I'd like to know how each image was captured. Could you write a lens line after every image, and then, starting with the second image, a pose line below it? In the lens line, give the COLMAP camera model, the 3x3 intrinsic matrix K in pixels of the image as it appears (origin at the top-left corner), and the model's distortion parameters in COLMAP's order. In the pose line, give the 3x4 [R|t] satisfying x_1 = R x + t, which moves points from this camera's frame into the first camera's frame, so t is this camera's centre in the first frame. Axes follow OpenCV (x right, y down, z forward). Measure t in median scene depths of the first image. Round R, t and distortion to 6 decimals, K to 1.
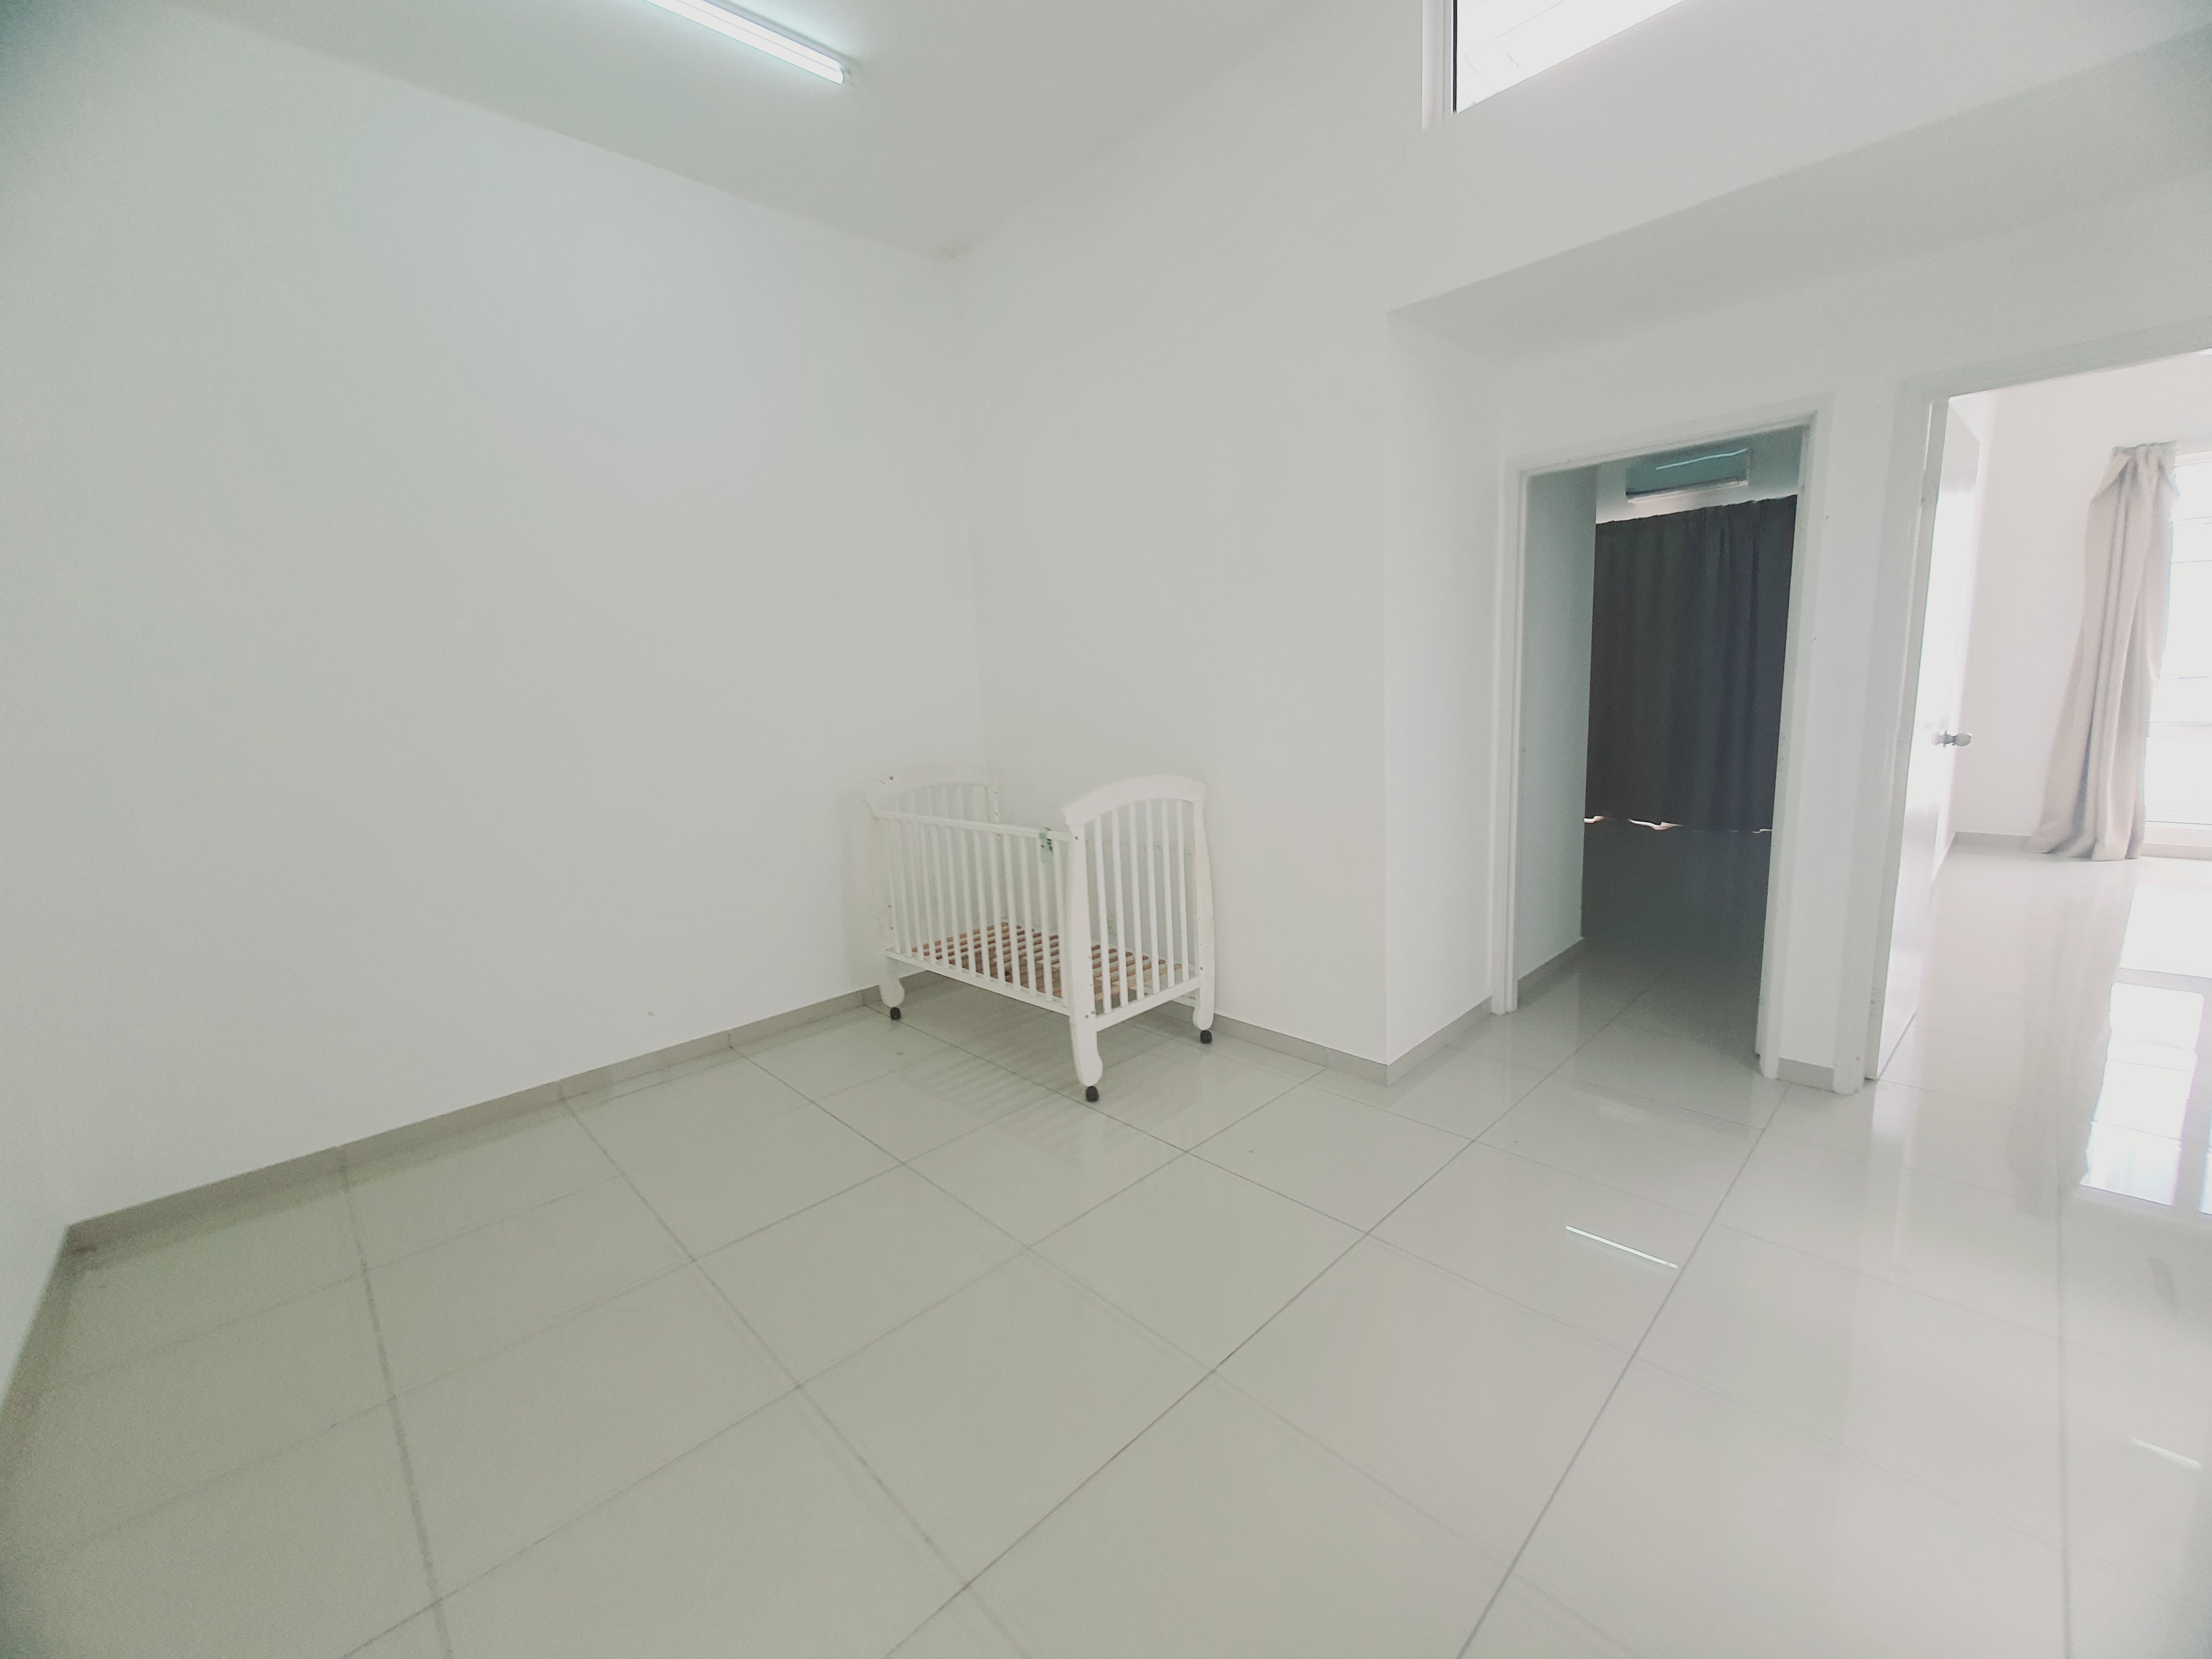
lens RADIAL K [[897.4, 0, 1106.7], [0, 897.4, 852.1], [0, 0, 1]] dist [-0.000163, -0.000128]
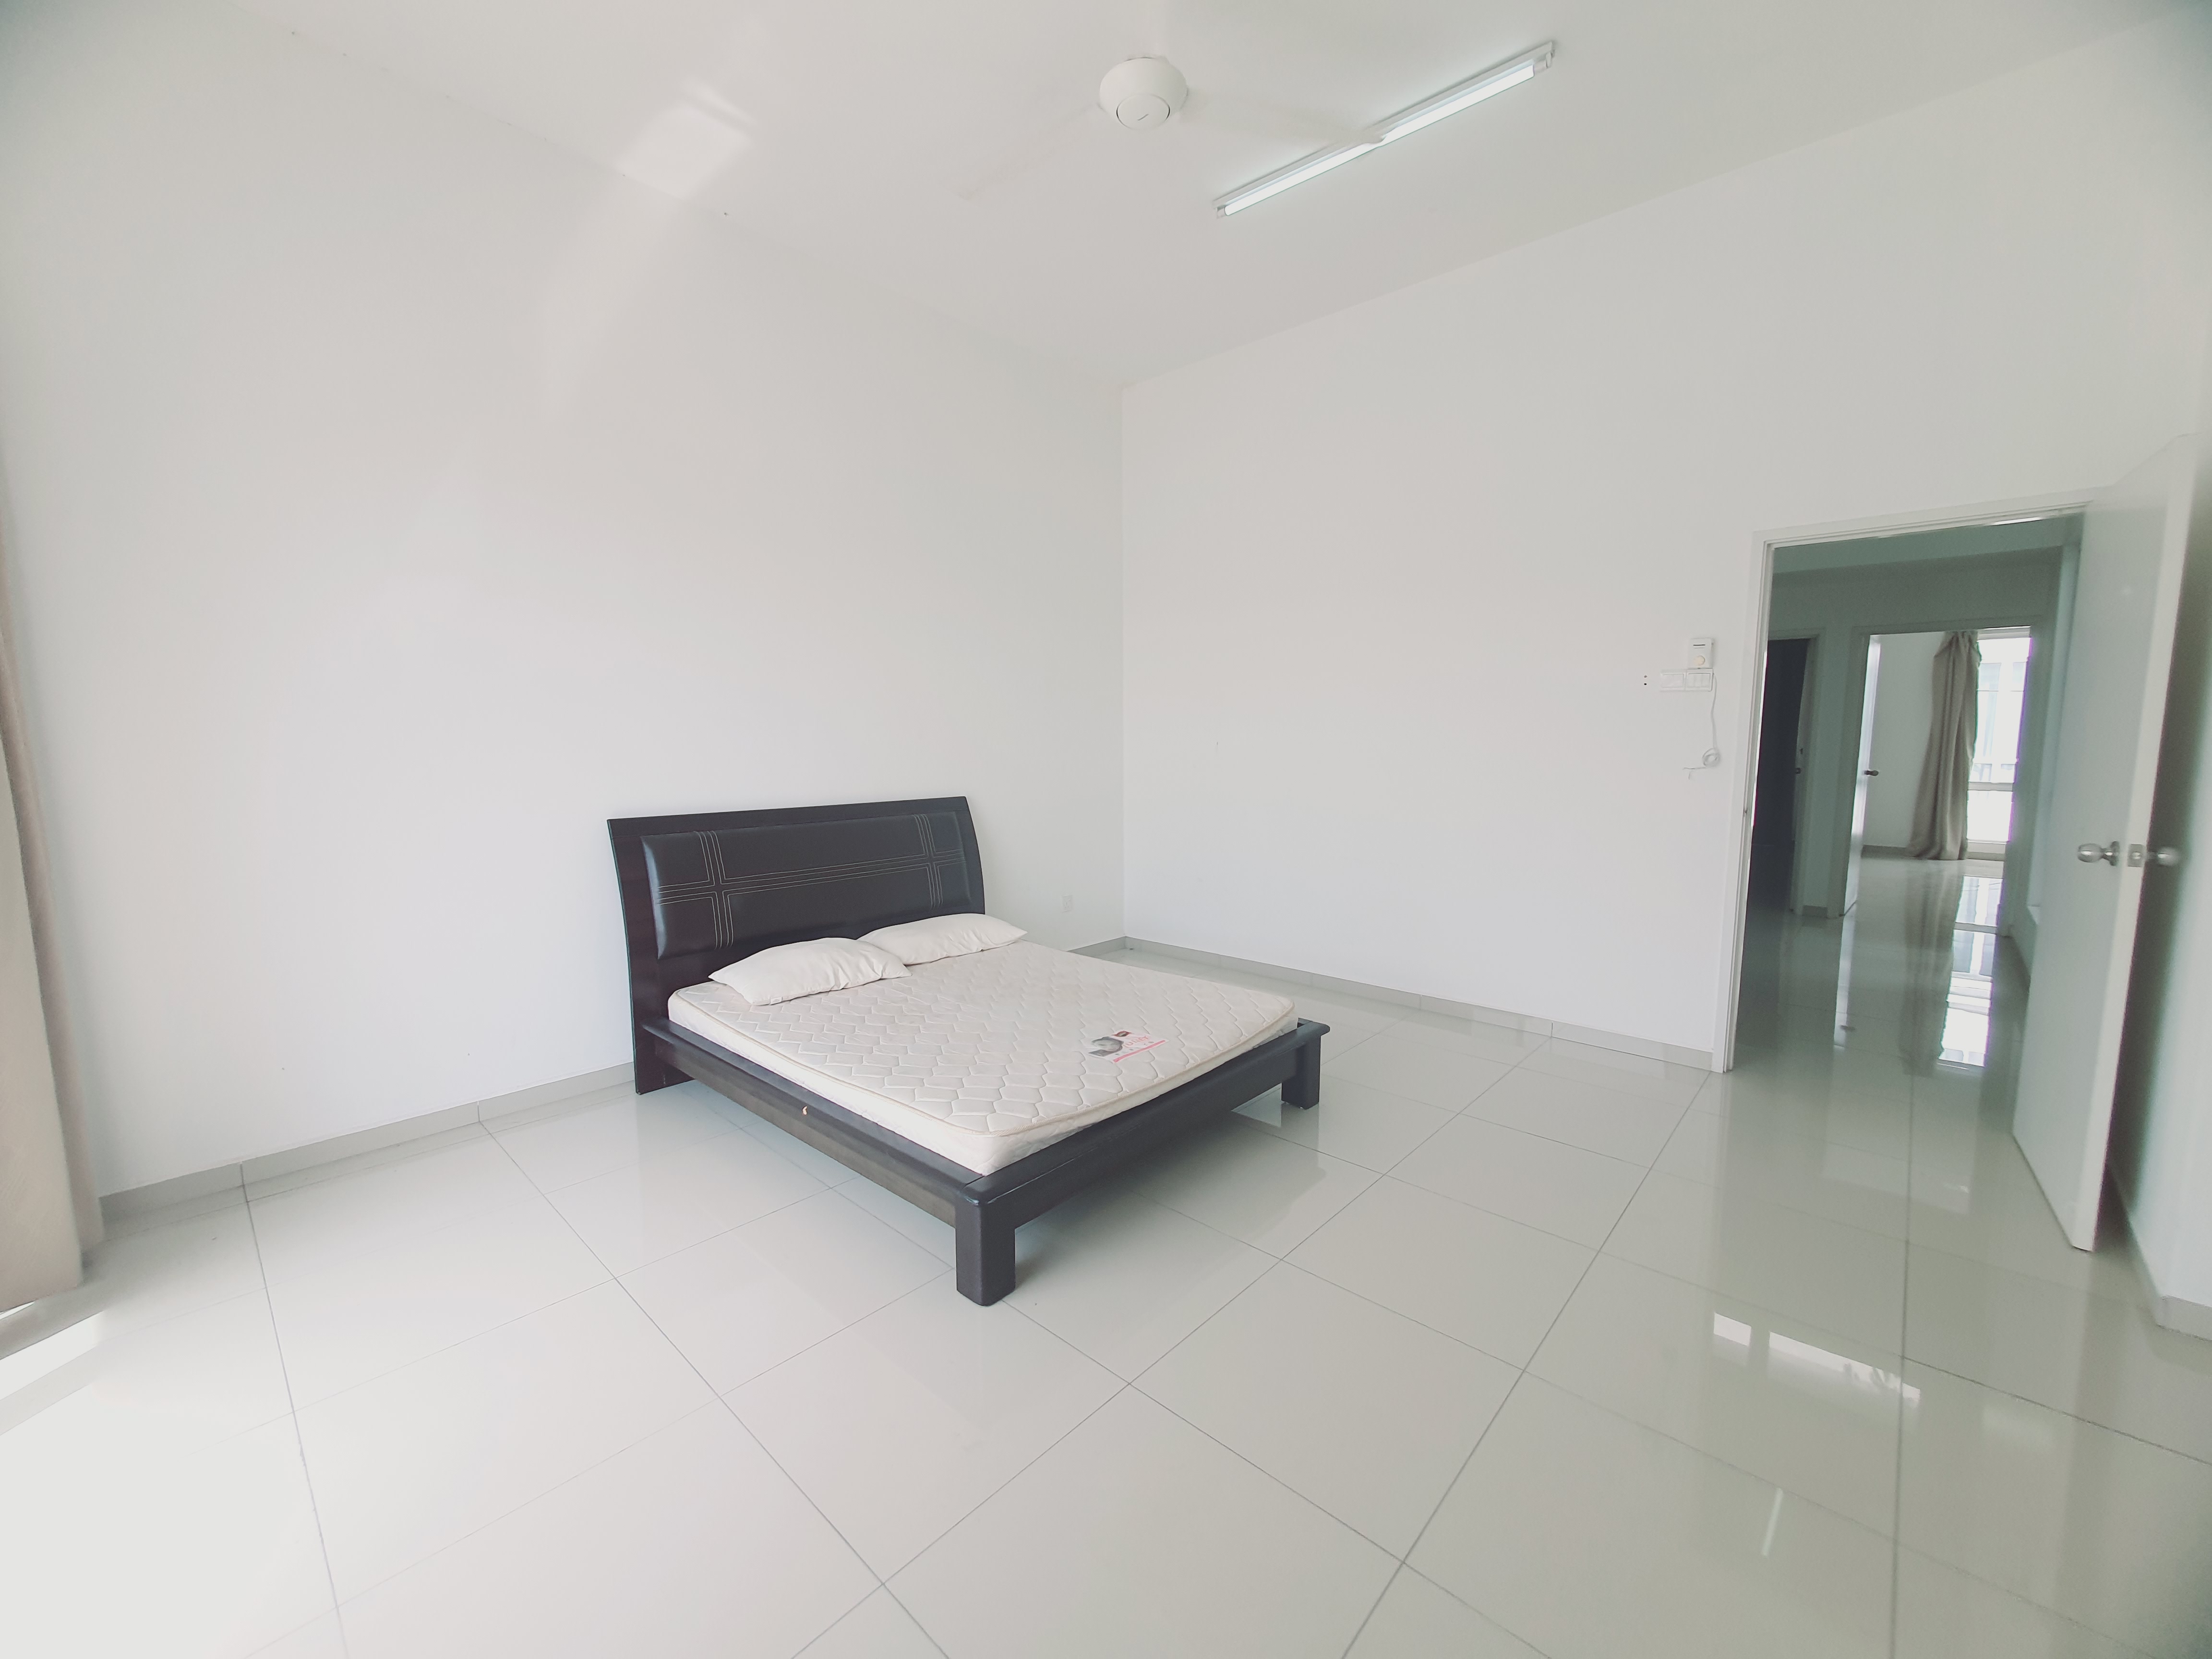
lens RADIAL K [[877.8, 0, 1106.0], [0, 877.8, 829.5], [0, 0, 1]] dist [0.002038, -0.000119]
pose [[0.997014, 0.048945, 0.059722, -0.604795], [-0.044594, 0.996398, -0.072129, 0.144529], [-0.063037, 0.069250, 0.995606, -0.586512]]
